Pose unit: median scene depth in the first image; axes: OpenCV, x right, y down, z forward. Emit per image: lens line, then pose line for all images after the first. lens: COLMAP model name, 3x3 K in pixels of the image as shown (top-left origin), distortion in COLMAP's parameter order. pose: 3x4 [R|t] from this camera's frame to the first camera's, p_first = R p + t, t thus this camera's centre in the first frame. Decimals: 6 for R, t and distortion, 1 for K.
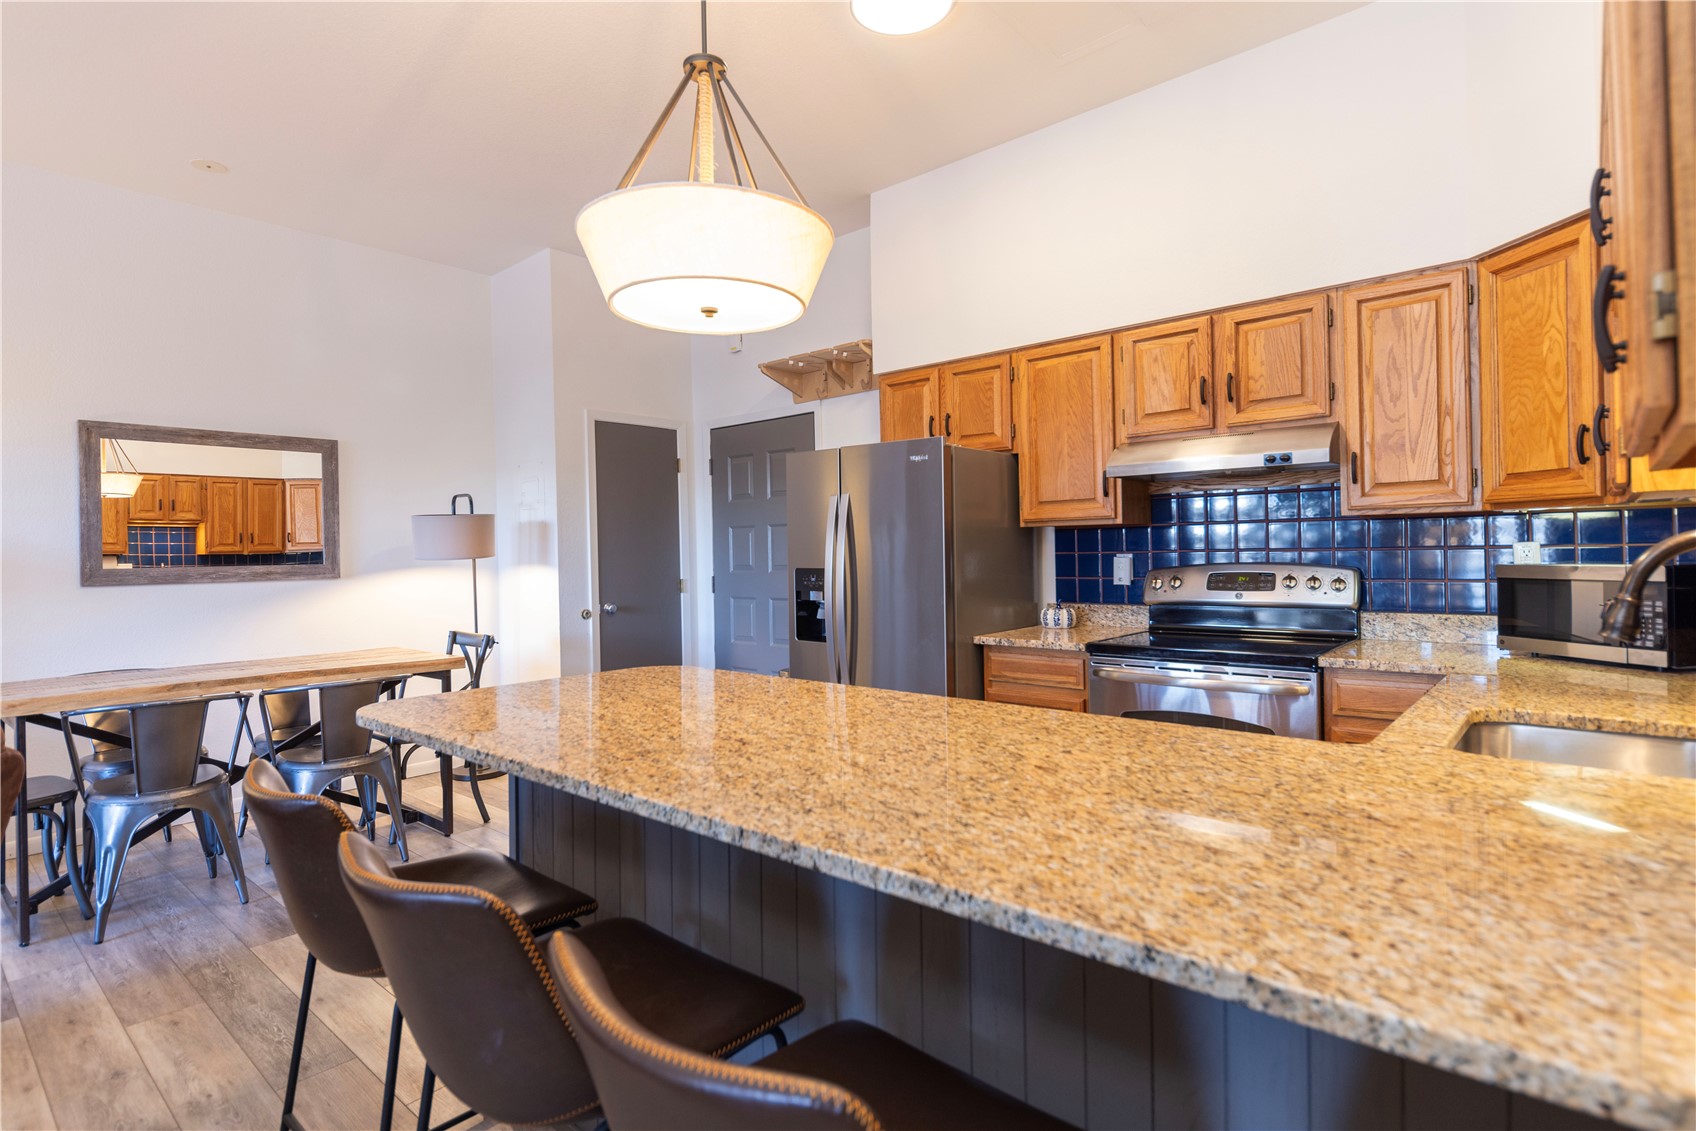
lens RADIAL K [[856.1, 0, 844.8], [0, 856.1, 548.0], [0, 0, 1]] dist [0.006851, -0.003443]
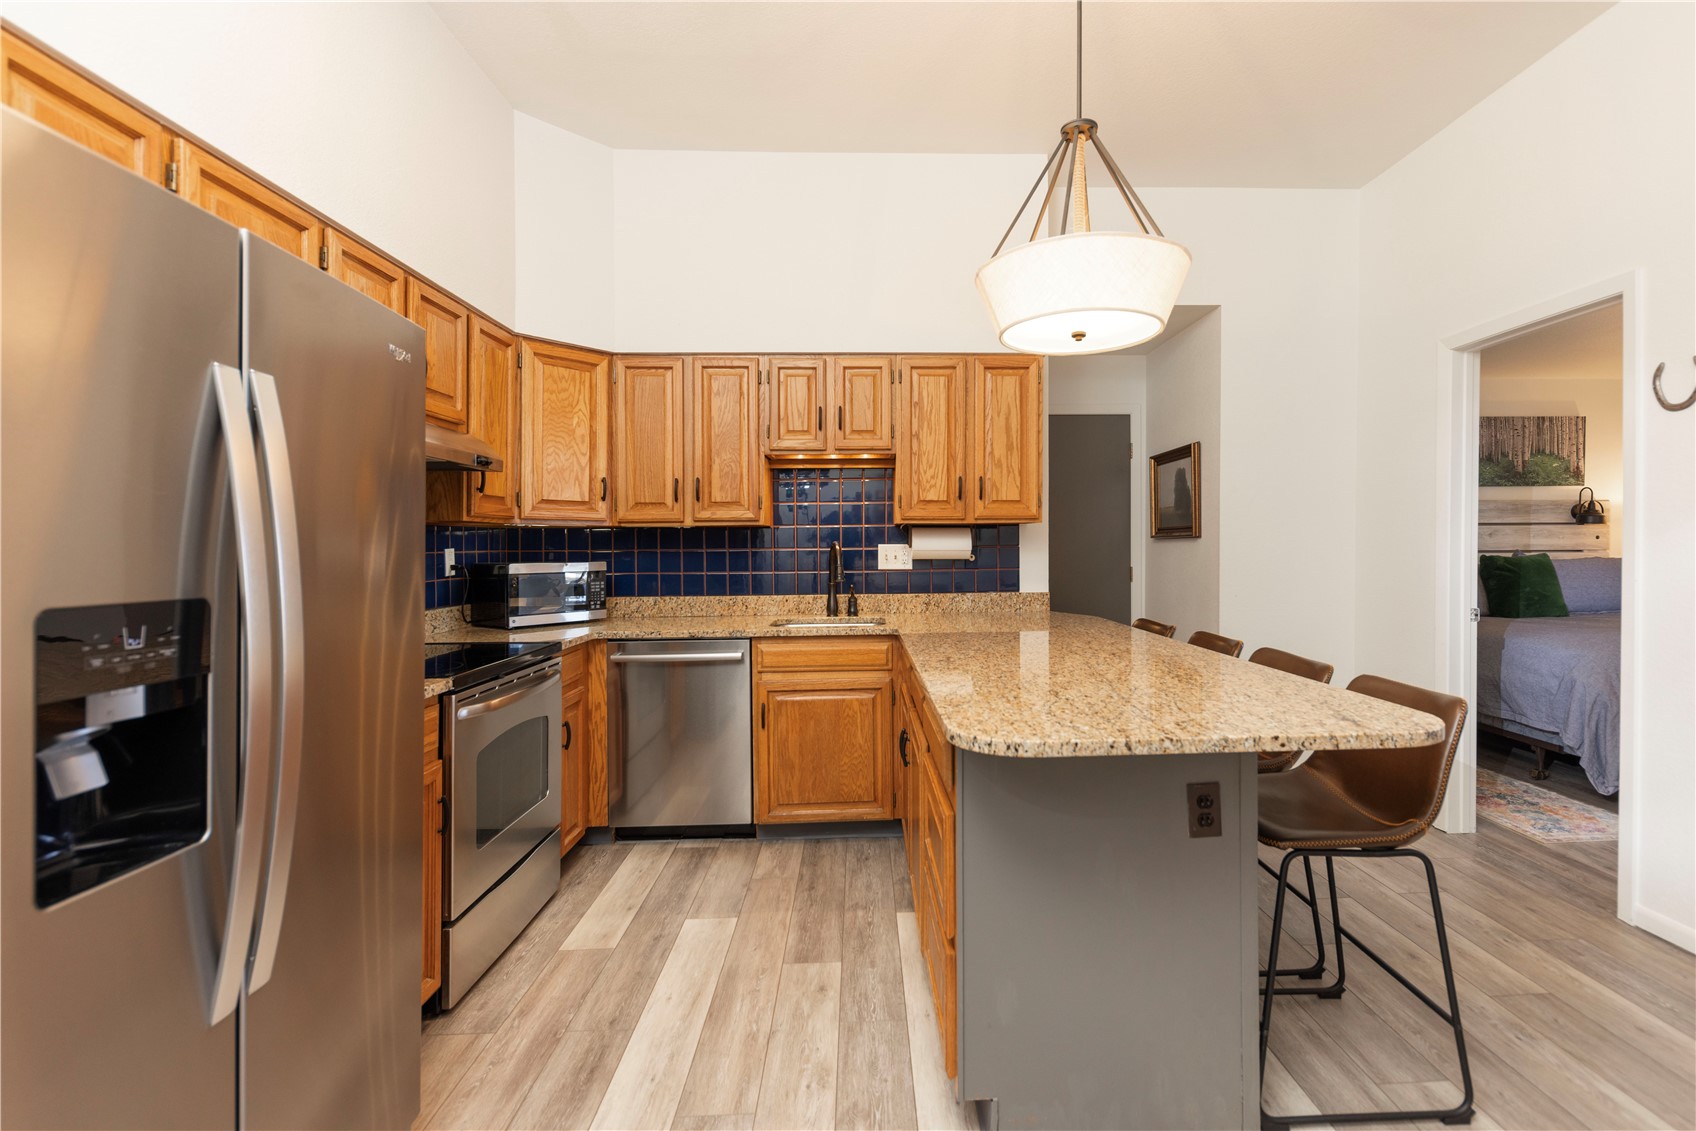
lens RADIAL K [[796.1, 0, 893.1], [0, 796.1, 554.0], [0, 0, 1]] dist [0.006403, -0.002492]
pose [[-0.702065, 0.015207, 0.711951, -0.496535], [0.016997, 0.999845, -0.004596, 0.017070], [-0.711910, 0.008874, -0.702214, 1.313241]]
